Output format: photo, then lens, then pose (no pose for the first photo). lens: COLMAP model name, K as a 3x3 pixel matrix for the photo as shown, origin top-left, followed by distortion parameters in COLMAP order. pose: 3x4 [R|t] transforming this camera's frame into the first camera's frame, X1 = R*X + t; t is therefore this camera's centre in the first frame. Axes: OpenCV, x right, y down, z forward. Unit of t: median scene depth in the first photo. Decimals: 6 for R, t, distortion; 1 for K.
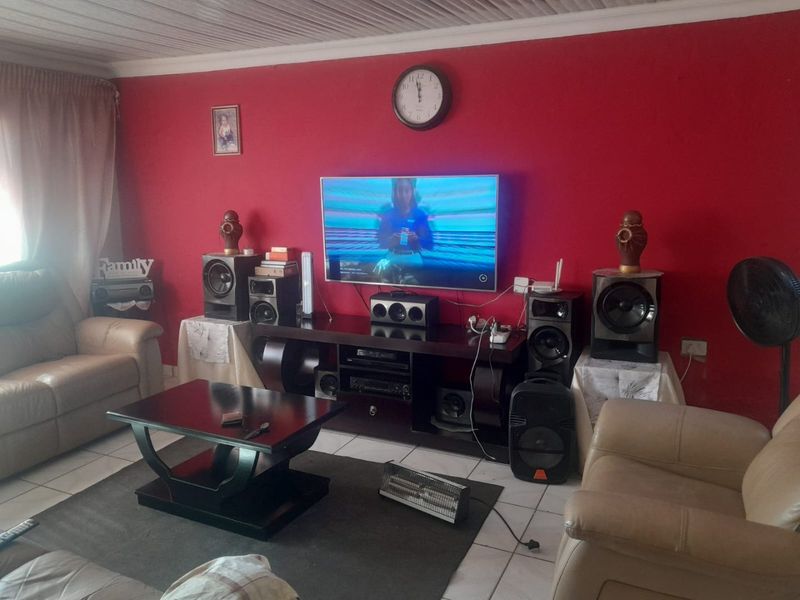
lens RADIAL K [[627.7, 0, 401.4], [0, 627.7, 300.3], [0, 0, 1]] dist [0.002529, 0.000723]
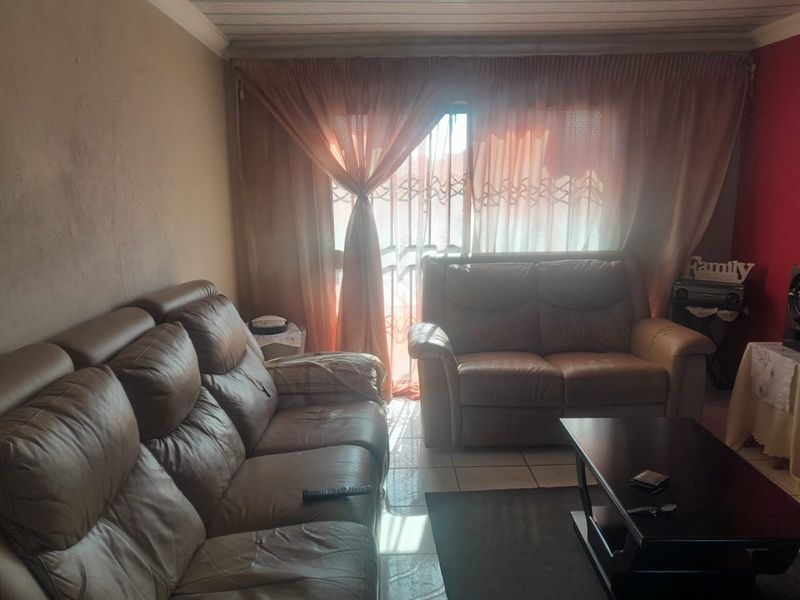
lens RADIAL K [[627.7, 0, 400.2], [0, 627.7, 298.9], [0, 0, 1]] dist [0.002529, 0.000723]
pose [[0.447336, 0.161173, -0.879724, 0.137294], [-0.152430, 0.982976, 0.102580, -0.034566], [0.881281, 0.088209, 0.464288, 0.213851]]
